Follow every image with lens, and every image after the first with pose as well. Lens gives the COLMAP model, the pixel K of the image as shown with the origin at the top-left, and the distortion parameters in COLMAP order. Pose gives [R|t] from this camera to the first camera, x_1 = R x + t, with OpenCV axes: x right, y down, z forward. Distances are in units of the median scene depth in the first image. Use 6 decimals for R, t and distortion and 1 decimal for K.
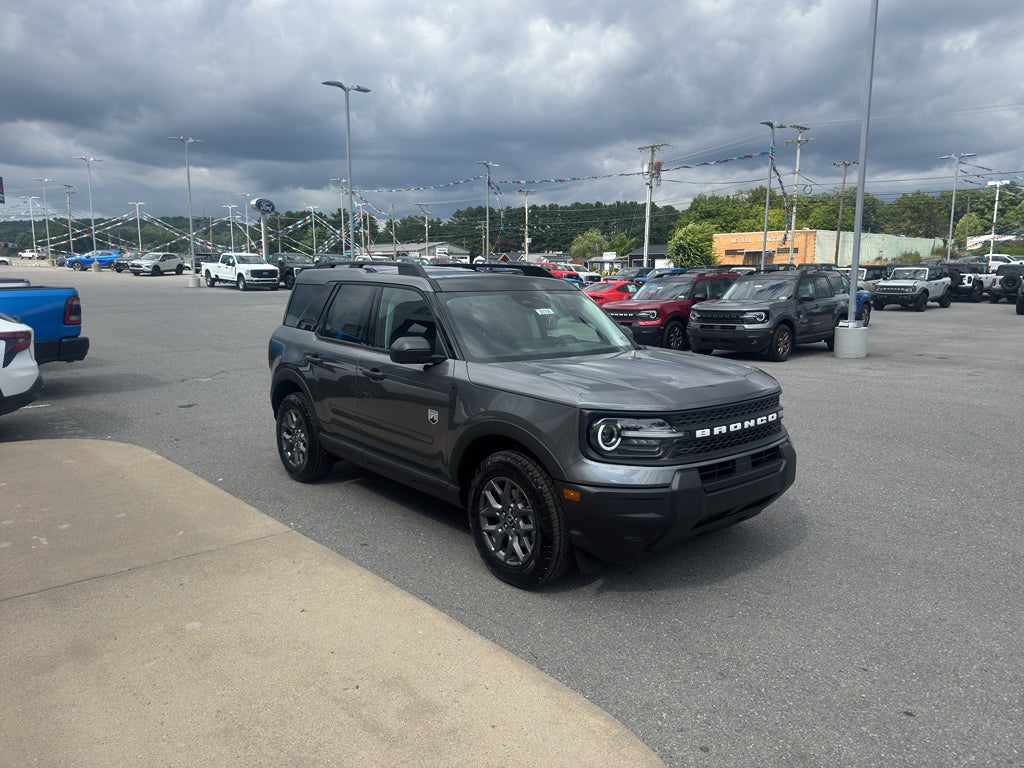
lens RADIAL K [[714.1, 0, 528.4], [0, 714.1, 405.5], [0, 0, 1]] dist [0.081558, -0.115717]
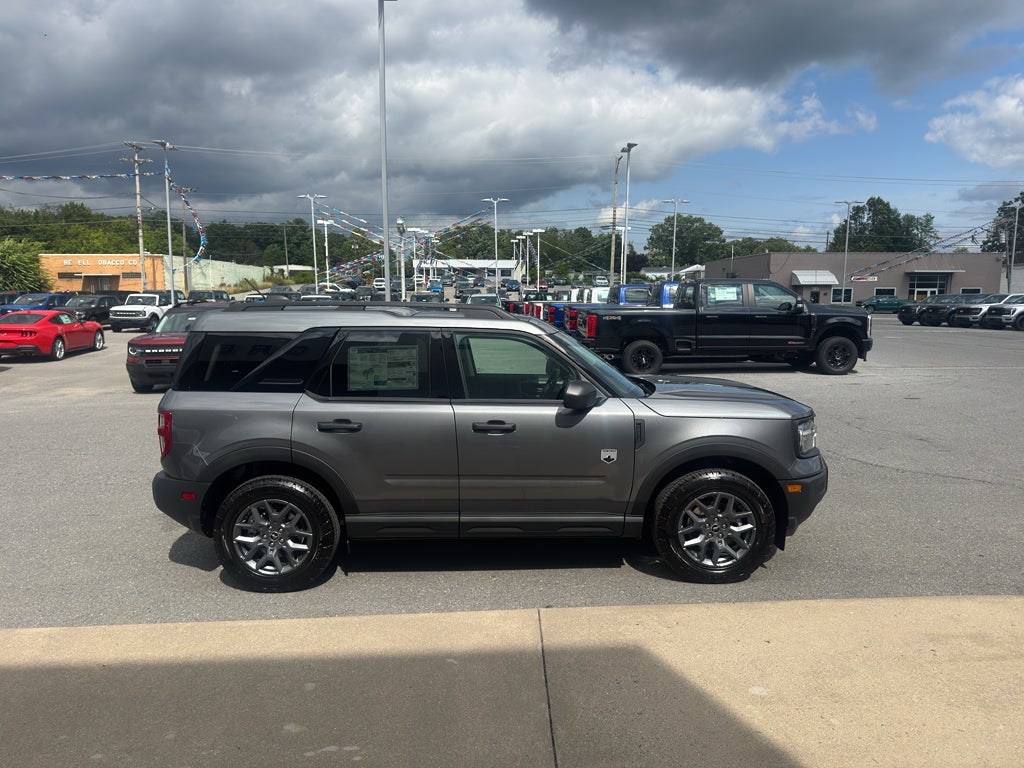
lens RADIAL K [[718.6, 0, 527.1], [0, 718.6, 407.2], [0, 0, 1]] dist [0.071518, -0.093572]
pose [[0.636475, -0.116955, 0.762379, -0.087844], [0.141130, 0.989408, 0.033960, -0.009371], [-0.758275, 0.085980, 0.646240, 0.037520]]
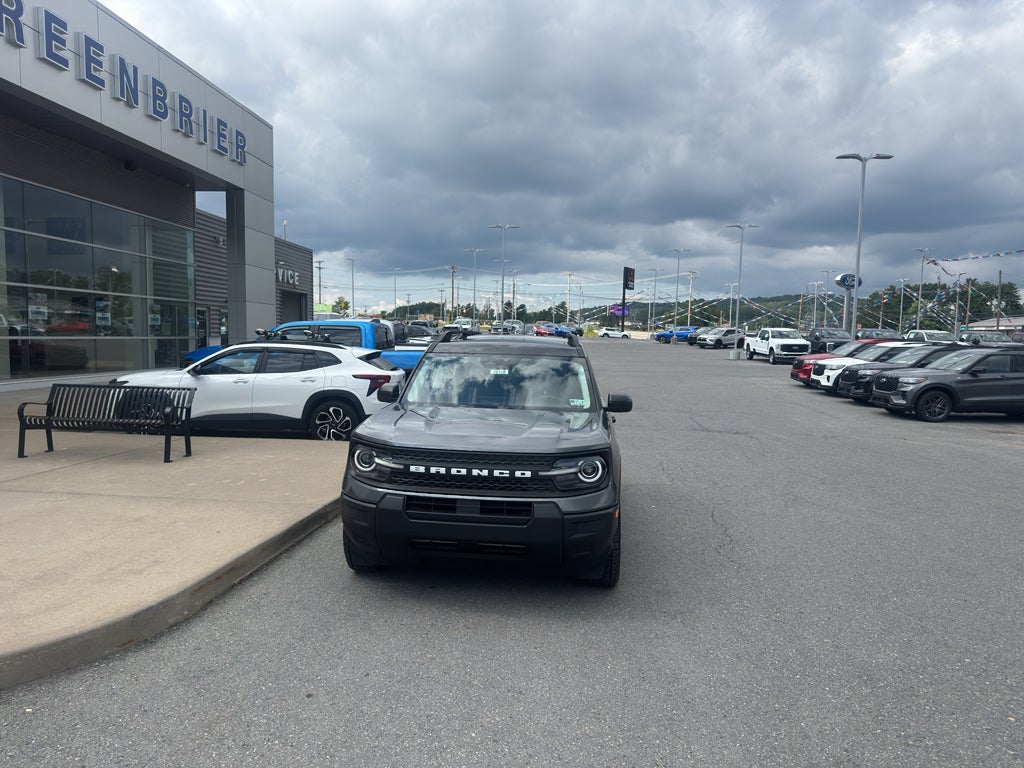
lens RADIAL K [[723.4, 0, 495.7], [0, 723.4, 401.7], [0, 0, 1]] dist [0.049012, -0.050215]
pose [[0.666137, 0.076457, -0.741900, 0.091809], [-0.156054, 0.987002, -0.038402, -0.003526], [0.729320, 0.141358, 0.669410, 0.019388]]
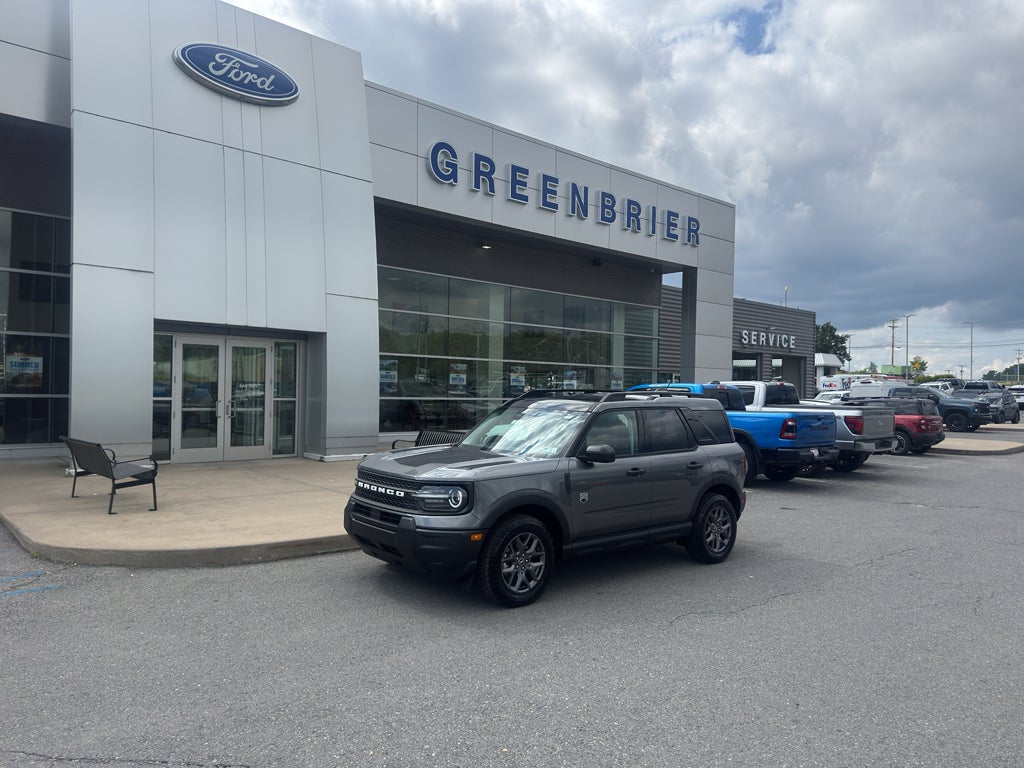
lens RADIAL K [[716.0, 0, 513.5], [0, 716.0, 396.5], [0, 0, 1]] dist [0.070243, -0.107062]
pose [[-0.022995, 0.005323, -0.999721, 0.147408], [-0.204250, 0.978869, 0.009910, -0.019609], [0.978649, 0.204421, -0.021422, 0.101019]]
